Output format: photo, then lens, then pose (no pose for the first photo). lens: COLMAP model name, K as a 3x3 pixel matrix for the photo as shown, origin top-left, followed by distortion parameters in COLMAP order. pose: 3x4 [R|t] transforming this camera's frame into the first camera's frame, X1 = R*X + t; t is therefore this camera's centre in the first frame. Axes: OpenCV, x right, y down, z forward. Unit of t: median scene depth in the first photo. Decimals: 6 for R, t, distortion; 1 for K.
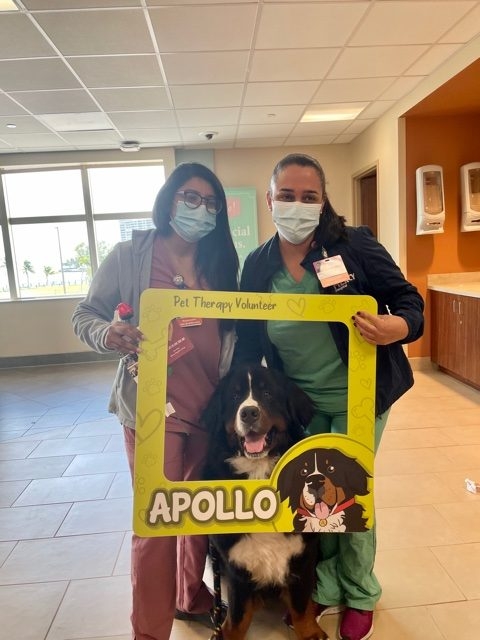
lens RADIAL K [[488.4, 0, 244.0], [0, 488.4, 324.5], [0, 0, 1]] dist [0.074993, -0.104092]
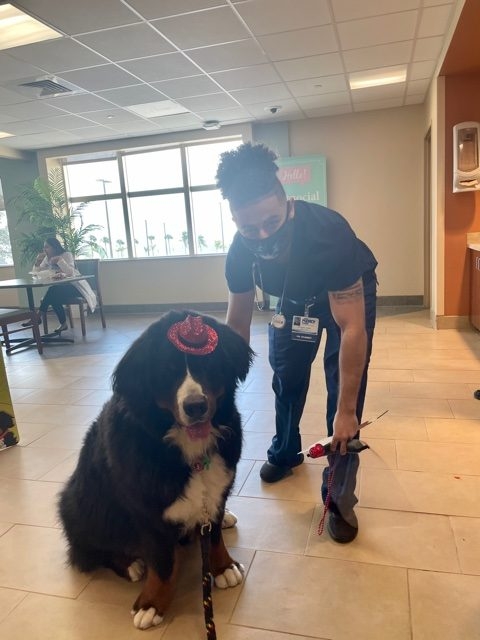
lens RADIAL K [[483.1, 0, 246.9], [0, 483.1, 323.0], [0, 0, 1]] dist [0.075801, -0.101373]
pose [[0.947432, 0.050569, -0.315935, 0.237921], [-0.033983, 0.997750, 0.057792, 0.034674], [0.318146, -0.044018, 0.947019, -0.082278]]
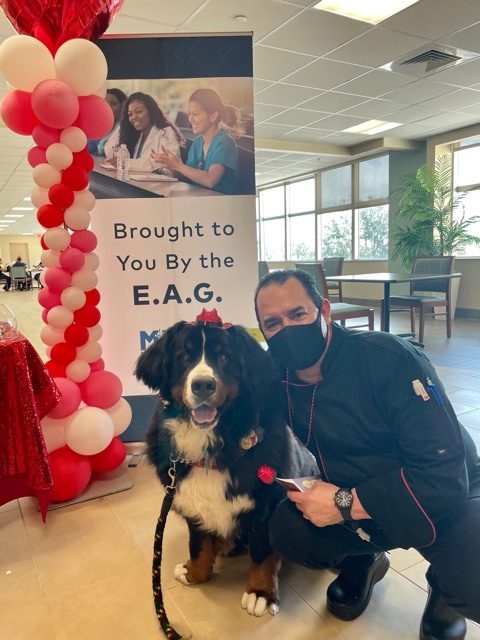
lens RADIAL K [[488.4, 0, 244.0], [0, 488.4, 324.5], [0, 0, 1]] dist [0.074993, -0.104092]
pose [[0.454571, 0.163748, -0.875529, 0.221379], [-0.113284, 0.985602, 0.125518, 0.025947], [0.883477, 0.042127, 0.466577, 0.037524]]
